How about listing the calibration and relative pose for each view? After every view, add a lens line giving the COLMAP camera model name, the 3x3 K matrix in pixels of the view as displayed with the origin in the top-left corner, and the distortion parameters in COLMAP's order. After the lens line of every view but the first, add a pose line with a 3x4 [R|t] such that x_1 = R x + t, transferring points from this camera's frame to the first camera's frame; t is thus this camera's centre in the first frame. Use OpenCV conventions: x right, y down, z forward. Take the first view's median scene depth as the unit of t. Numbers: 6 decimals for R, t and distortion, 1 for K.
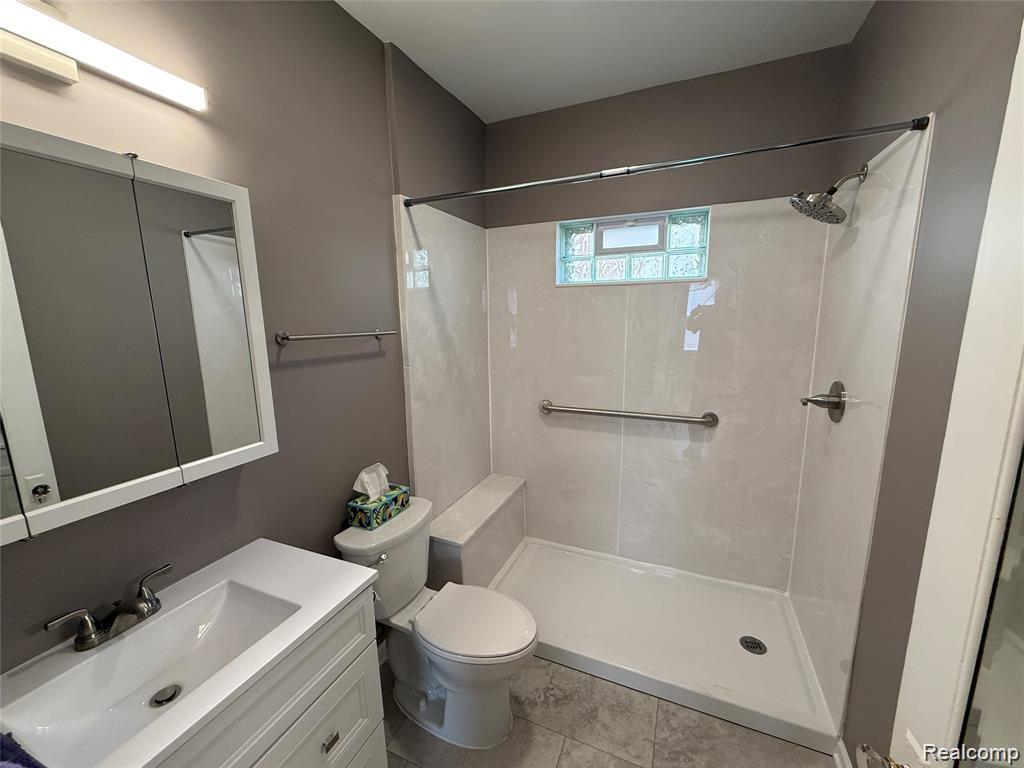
lens RADIAL K [[408.1, 0, 511.7], [0, 408.1, 386.1], [0, 0, 1]] dist [-0.000837, -0.000276]
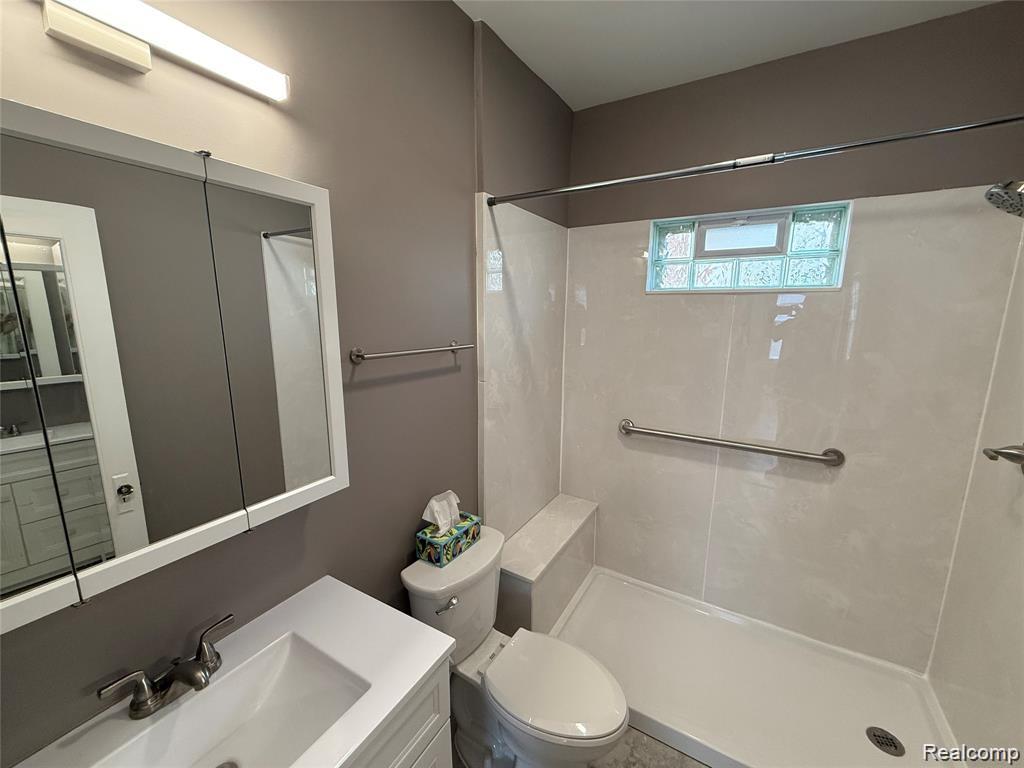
lens RADIAL K [[408.1, 0, 511.9], [0, 408.1, 386.3], [0, 0, 1]] dist [-0.000837, -0.000276]
pose [[0.991320, 0.042666, -0.124358, -0.082050], [-0.041319, 0.999056, 0.013392, -0.057452], [0.124812, -0.008137, 0.992147, 0.112548]]
